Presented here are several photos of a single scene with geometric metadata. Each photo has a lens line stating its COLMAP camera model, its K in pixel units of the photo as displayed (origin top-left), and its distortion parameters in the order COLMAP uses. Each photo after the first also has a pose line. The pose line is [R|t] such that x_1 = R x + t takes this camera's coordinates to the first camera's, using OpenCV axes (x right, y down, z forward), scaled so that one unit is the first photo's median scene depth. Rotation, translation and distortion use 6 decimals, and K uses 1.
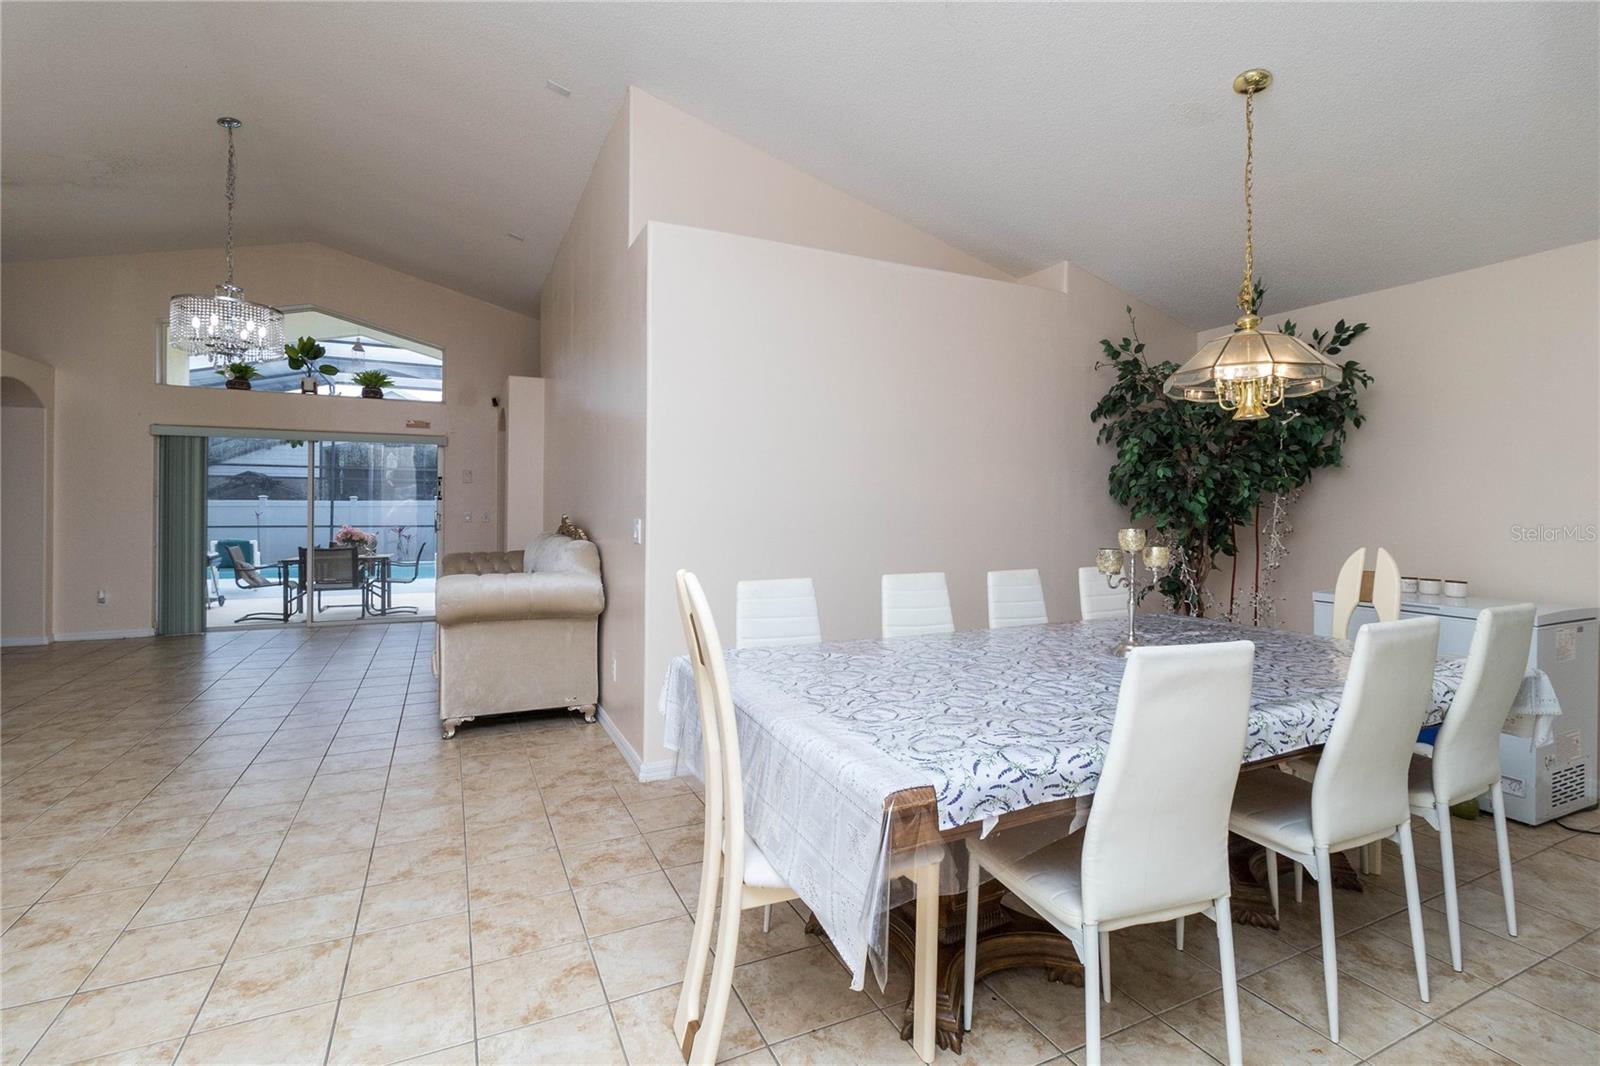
lens RADIAL K [[731.2, 0, 797.4], [0, 731.2, 522.3], [0, 0, 1]] dist [0.003873, -0.000956]
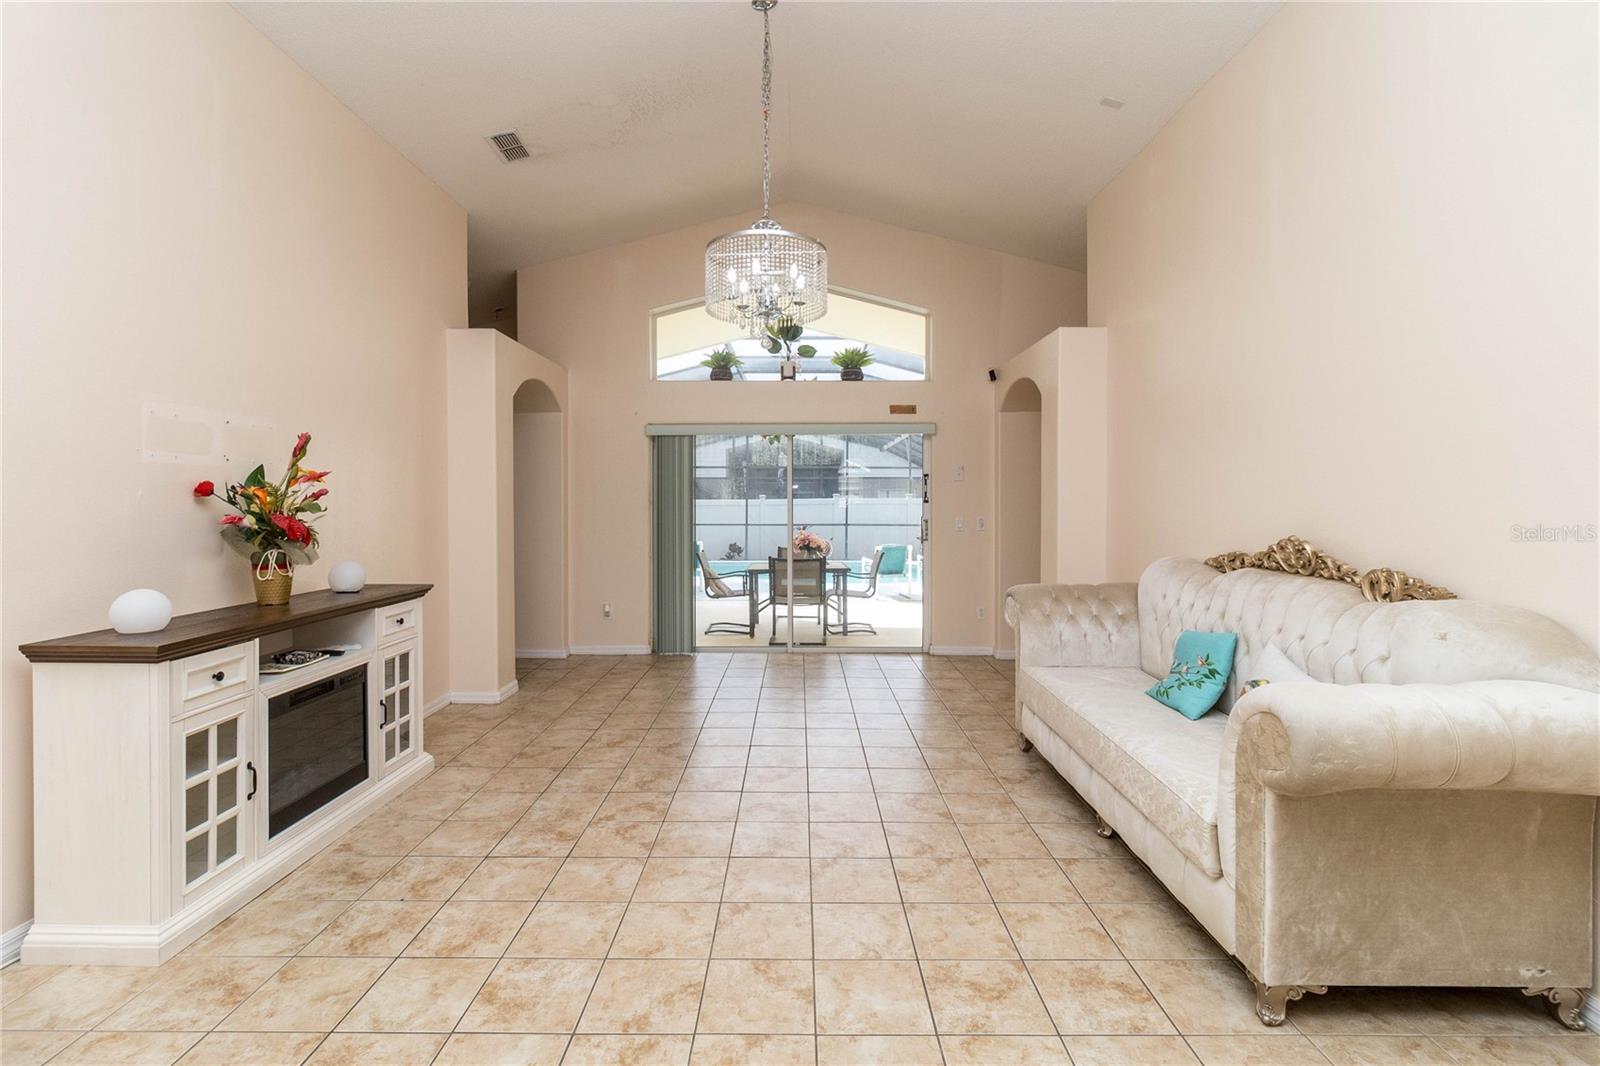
lens RADIAL K [[731.2, 0, 799.6], [0, 731.2, 524.8], [0, 0, 1]] dist [0.003873, -0.000956]
pose [[0.902295, 0.005575, -0.431084, -0.285139], [-0.000115, 0.999919, 0.012691, -0.016902], [0.431120, -0.011402, 0.902223, 0.230386]]
